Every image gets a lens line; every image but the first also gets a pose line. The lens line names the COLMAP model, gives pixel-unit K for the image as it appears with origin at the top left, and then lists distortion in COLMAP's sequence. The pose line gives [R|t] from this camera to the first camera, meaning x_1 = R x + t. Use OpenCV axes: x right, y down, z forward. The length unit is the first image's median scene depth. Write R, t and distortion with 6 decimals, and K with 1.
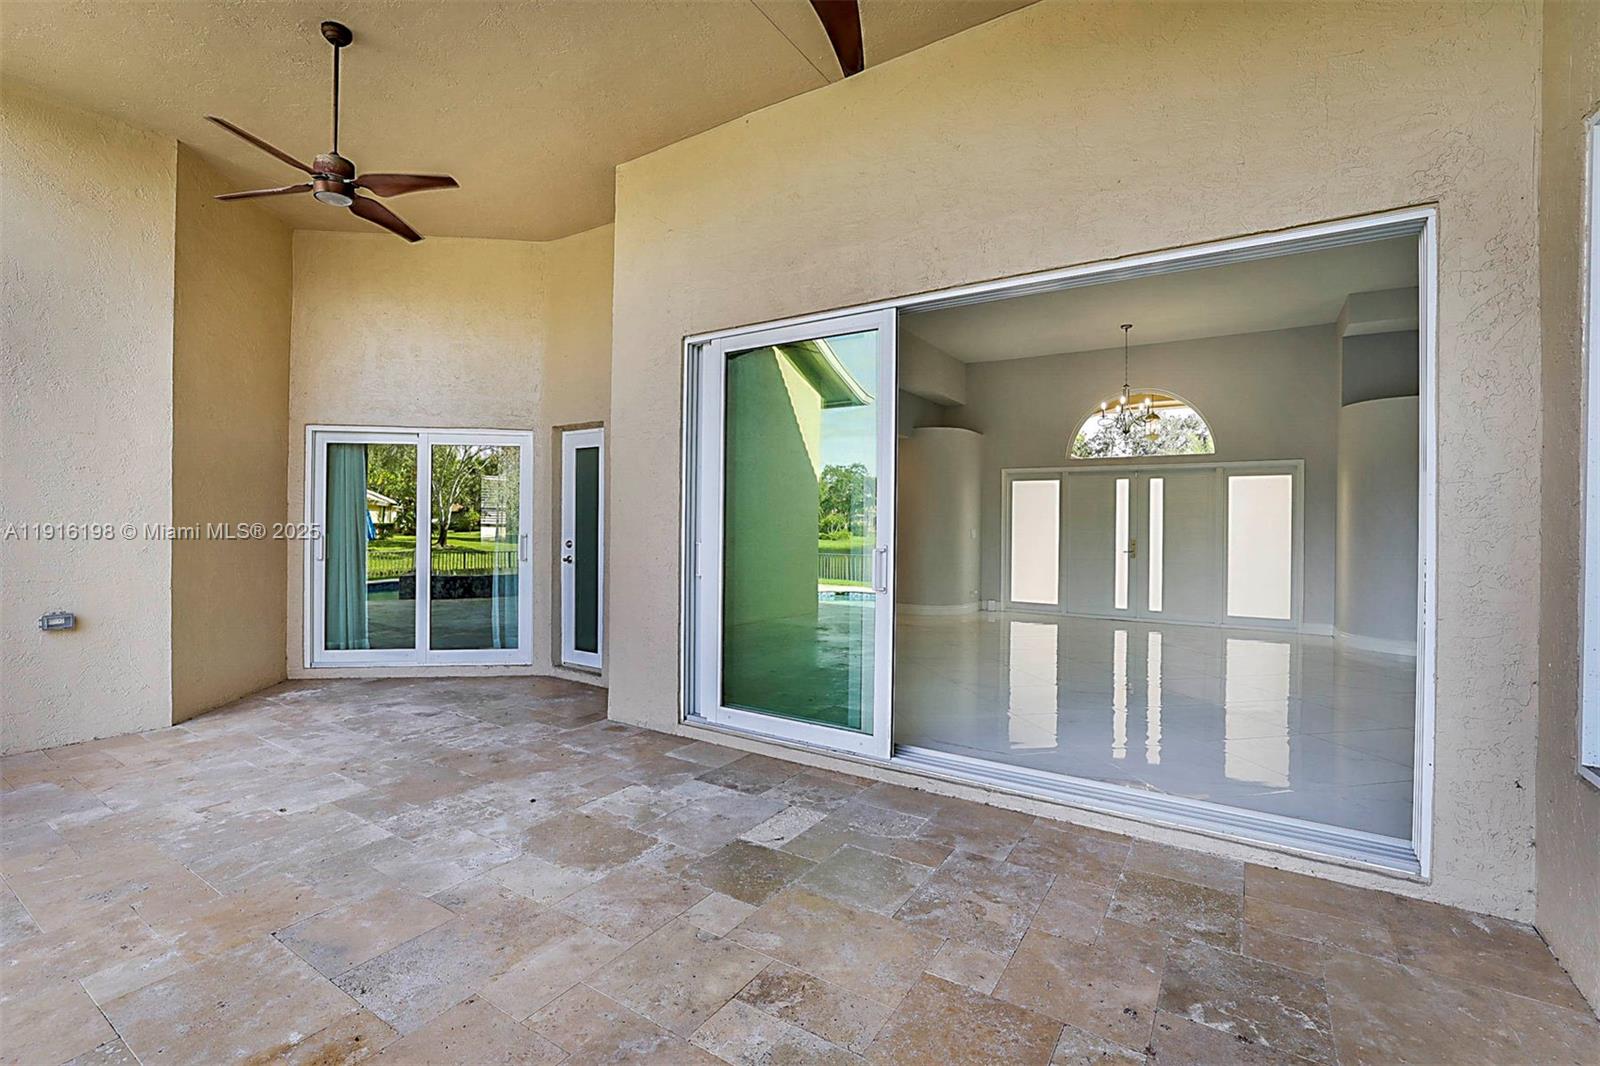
lens RADIAL K [[692.2, 0, 805.5], [0, 692.2, 529.5], [0, 0, 1]] dist [-0.030954, -0.000531]
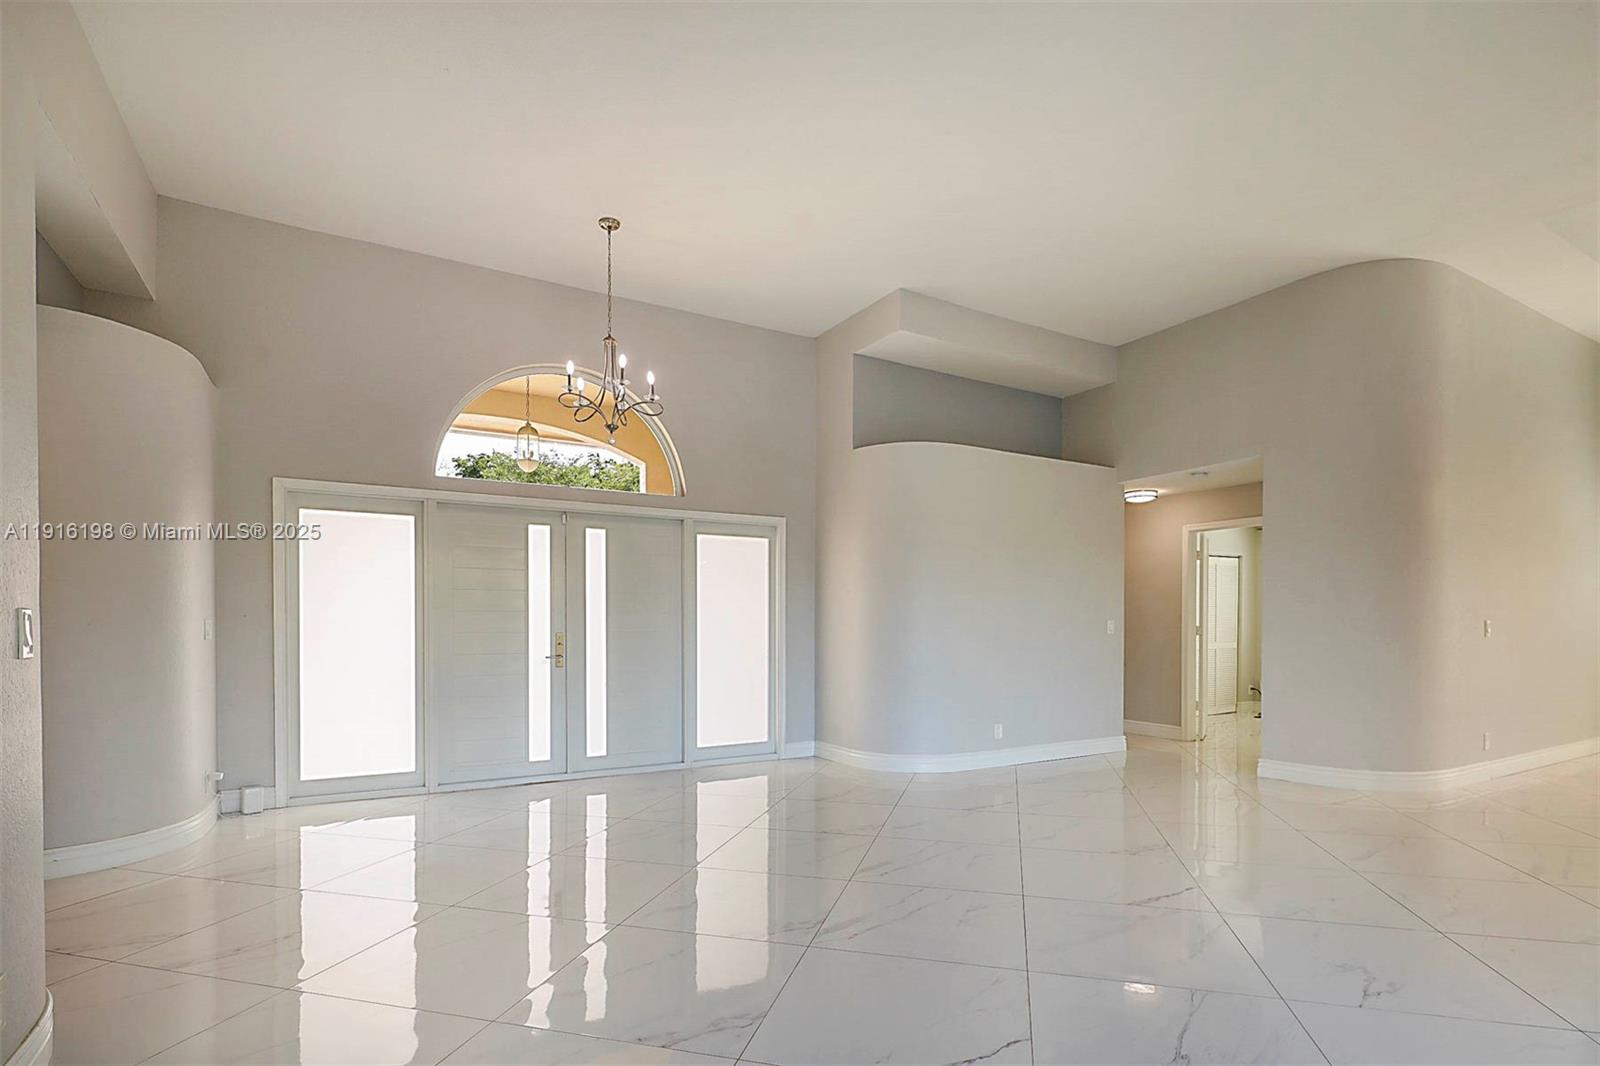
lens RADIAL K [[785.5, 0, 810.1], [0, 785.5, 636.7], [0, 0, 1]] dist [-0.002690, -0.000254]
pose [[0.460127, -0.032080, 0.887273, 0.003686], [0.004478, 0.999418, 0.033812, -0.004570], [-0.887842, -0.011585, 0.460003, 0.517653]]
